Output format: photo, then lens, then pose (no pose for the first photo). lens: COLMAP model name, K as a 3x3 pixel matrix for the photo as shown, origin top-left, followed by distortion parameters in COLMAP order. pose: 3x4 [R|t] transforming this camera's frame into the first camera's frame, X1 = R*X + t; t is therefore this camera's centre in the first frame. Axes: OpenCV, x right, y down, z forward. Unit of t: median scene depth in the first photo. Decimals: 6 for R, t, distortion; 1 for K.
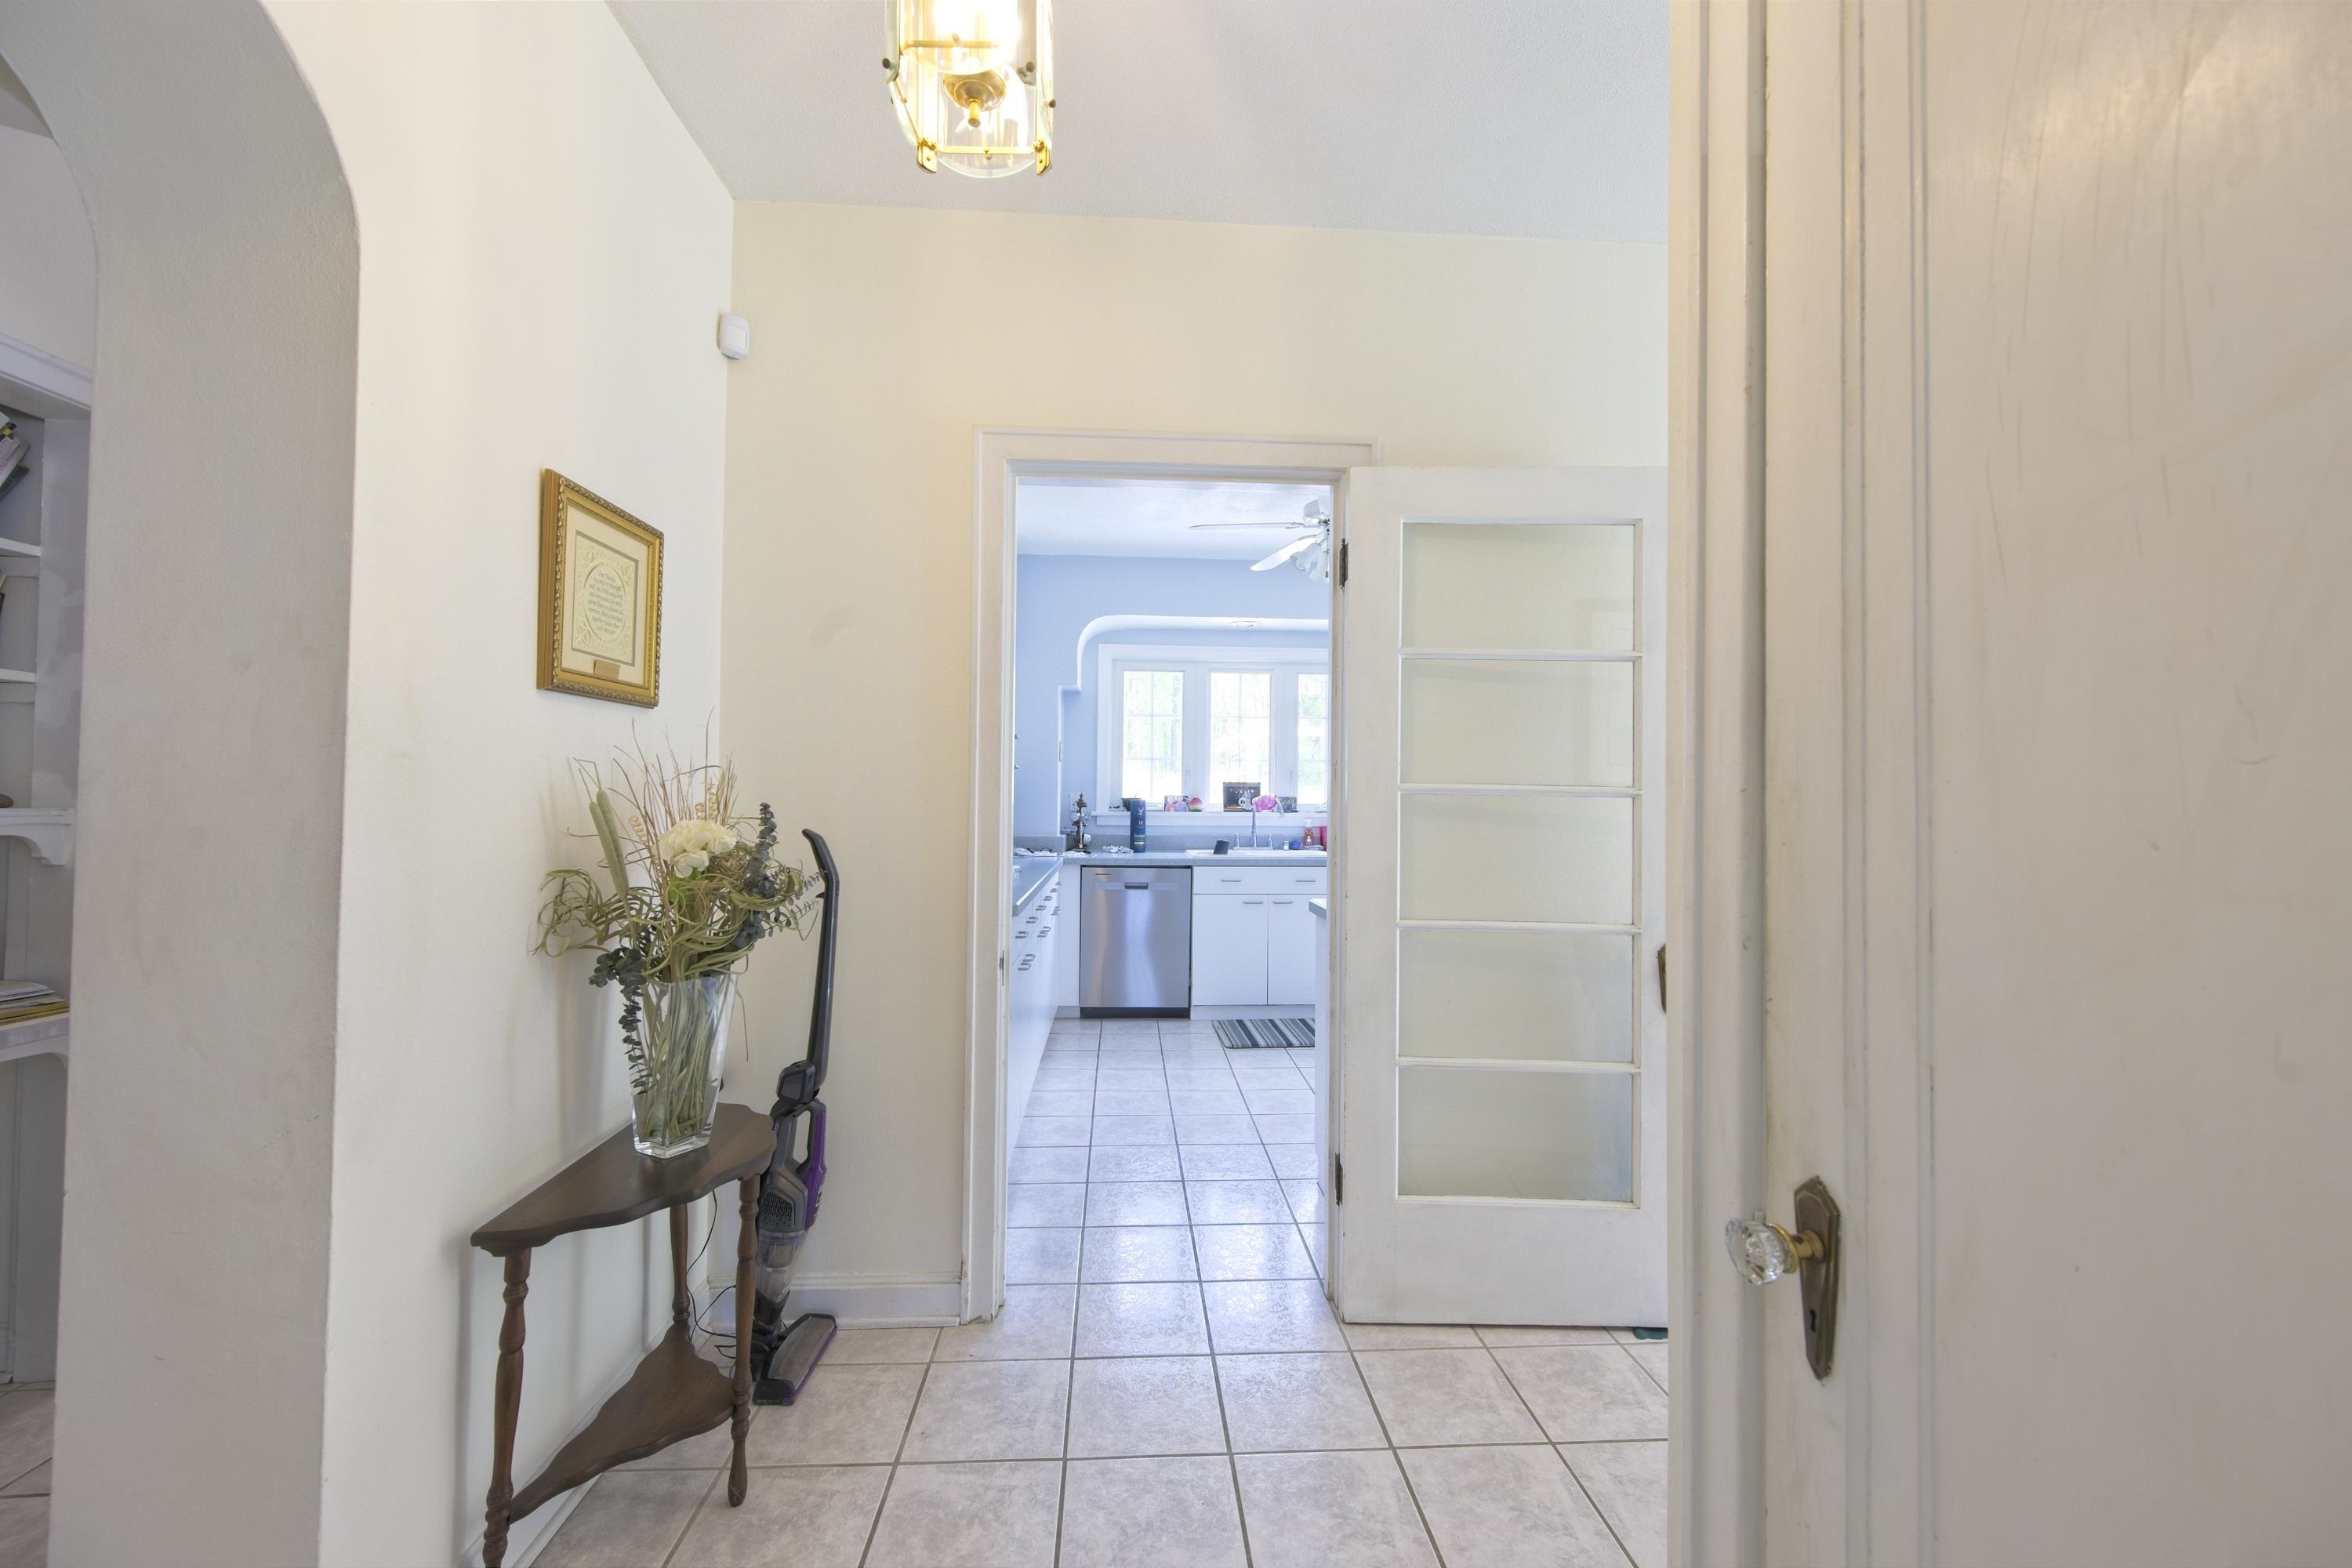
lens RADIAL K [[899.2, 0, 1176.0], [0, 899.2, 784.0], [0, 0, 1]] dist [-0.009255, 0.000085]
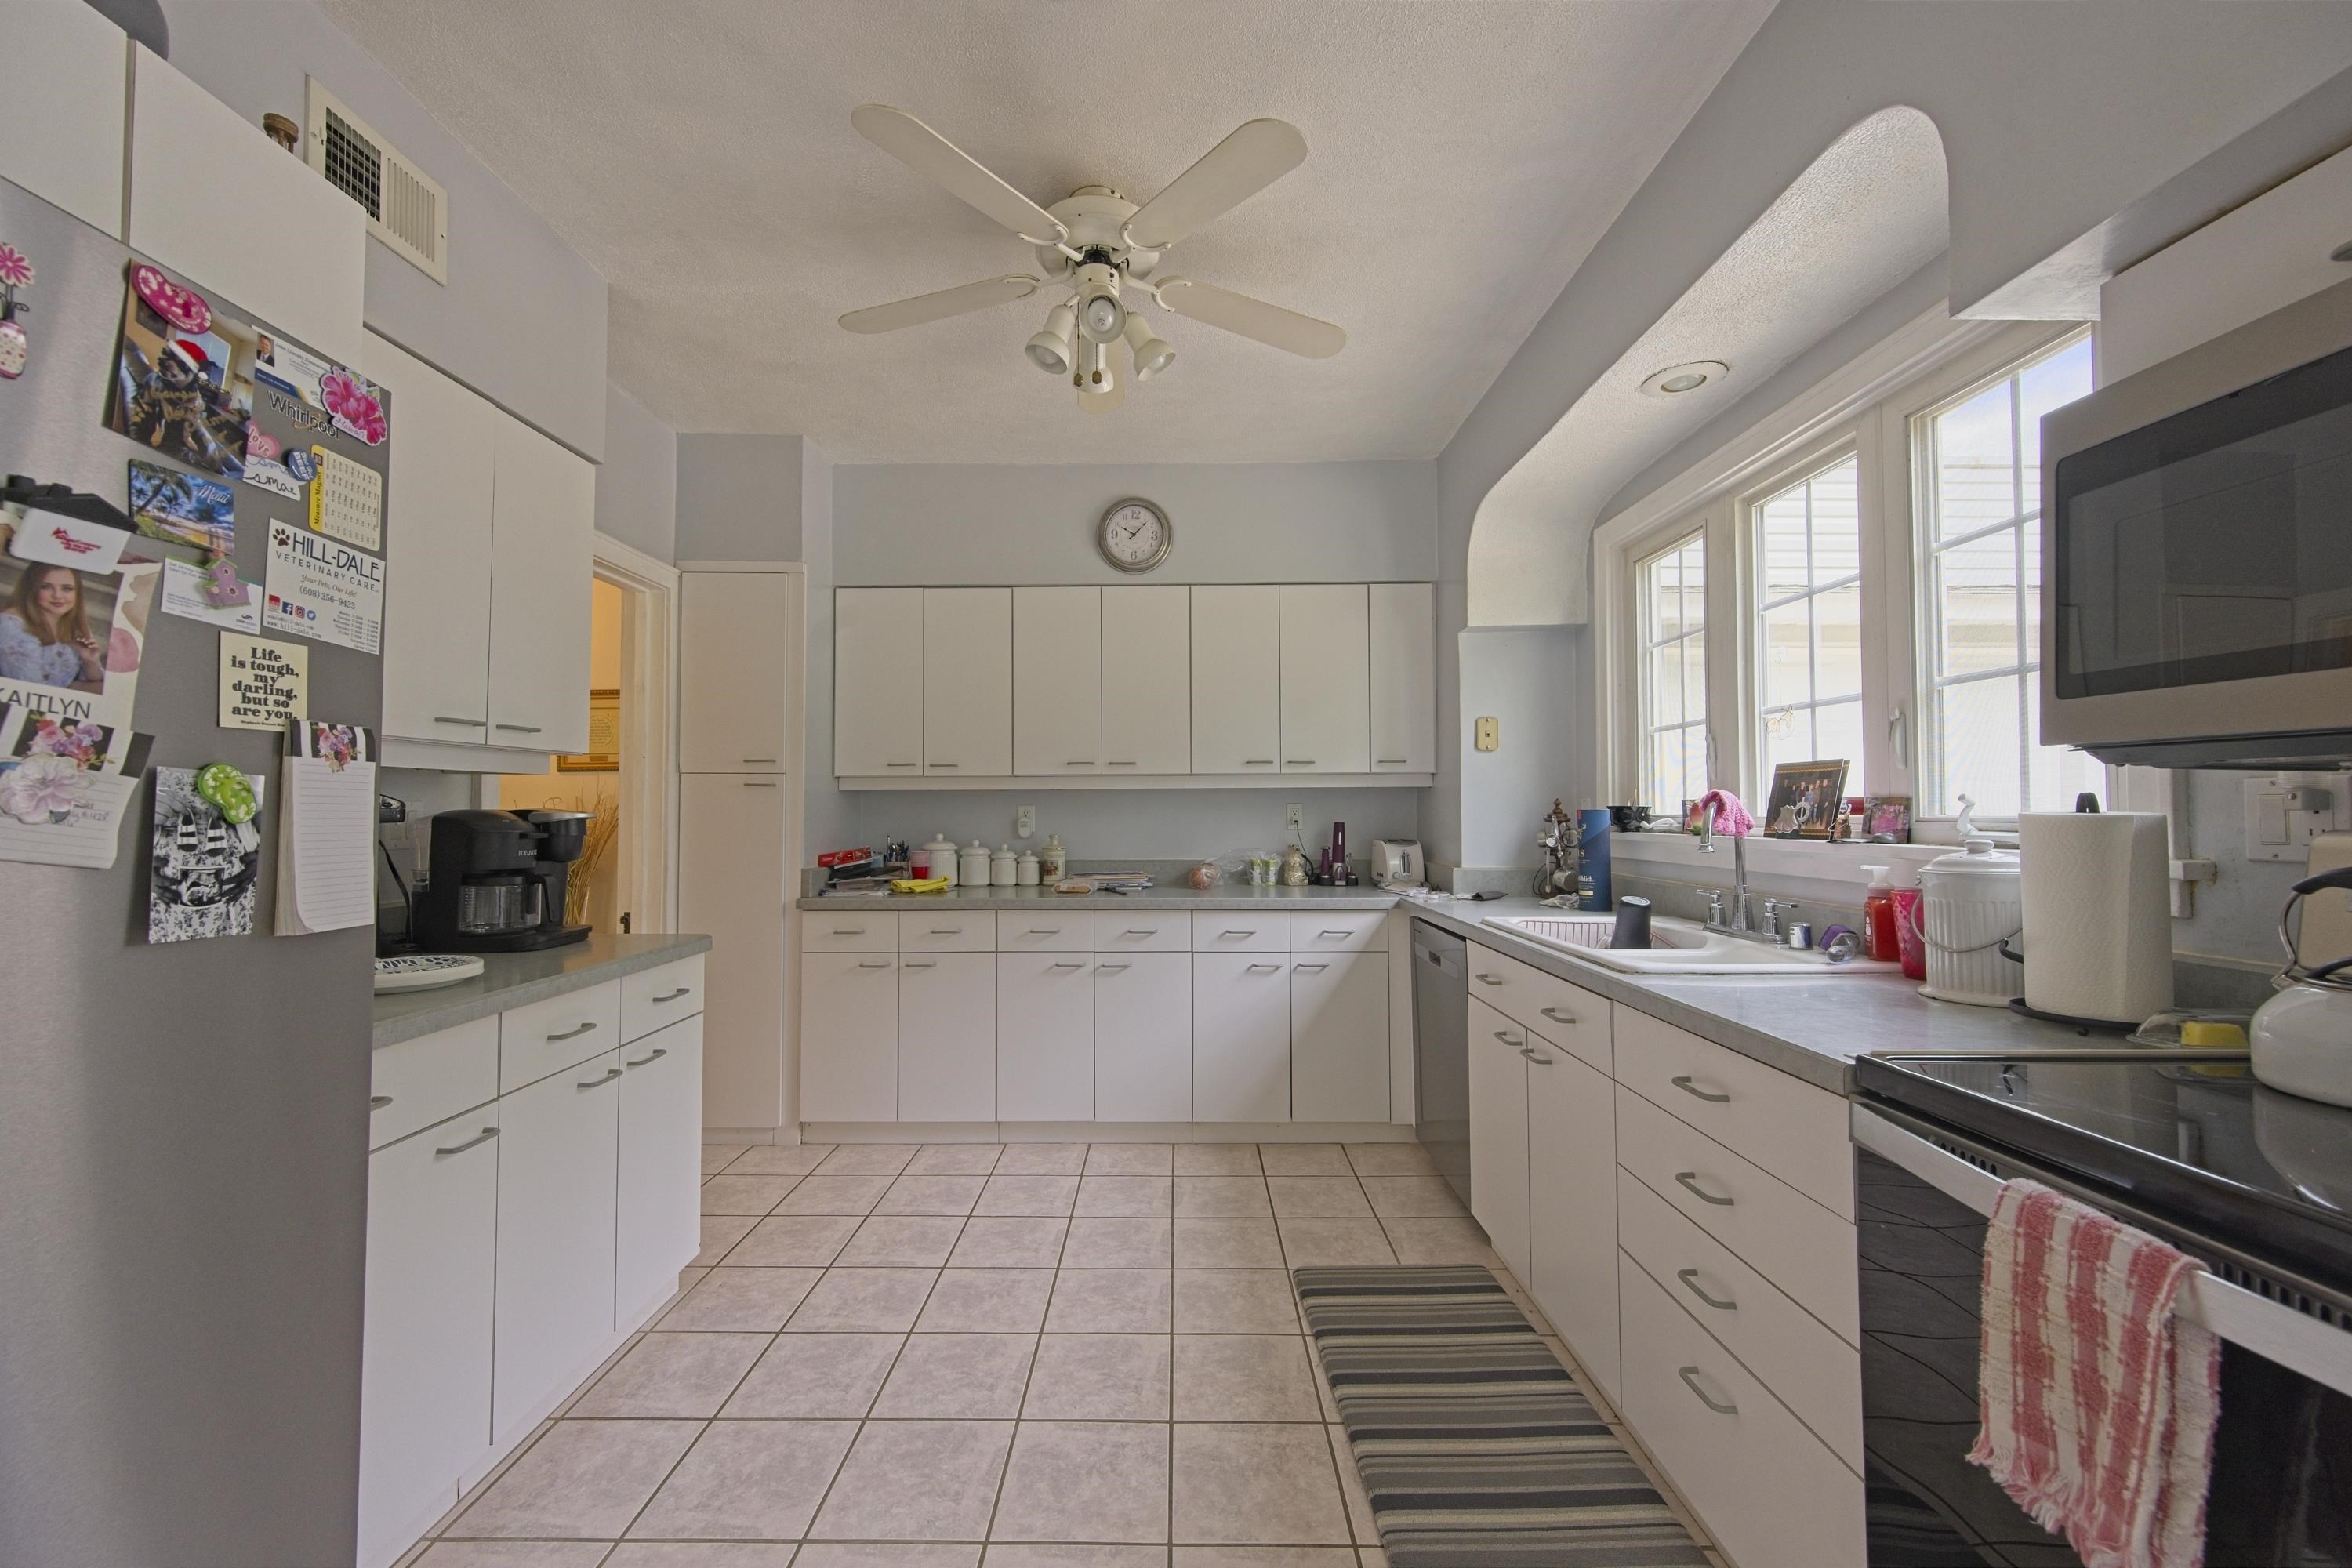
lens RADIAL K [[899.2, 0, 1176.0], [0, 899.2, 784.0], [0, 0, 1]] dist [-0.009255, 0.000085]
pose [[-0.054590, -0.037794, -0.997793, 0.471216], [0.018980, 0.999064, -0.038881, 0.018177], [0.998328, -0.021060, -0.053822, 0.751529]]
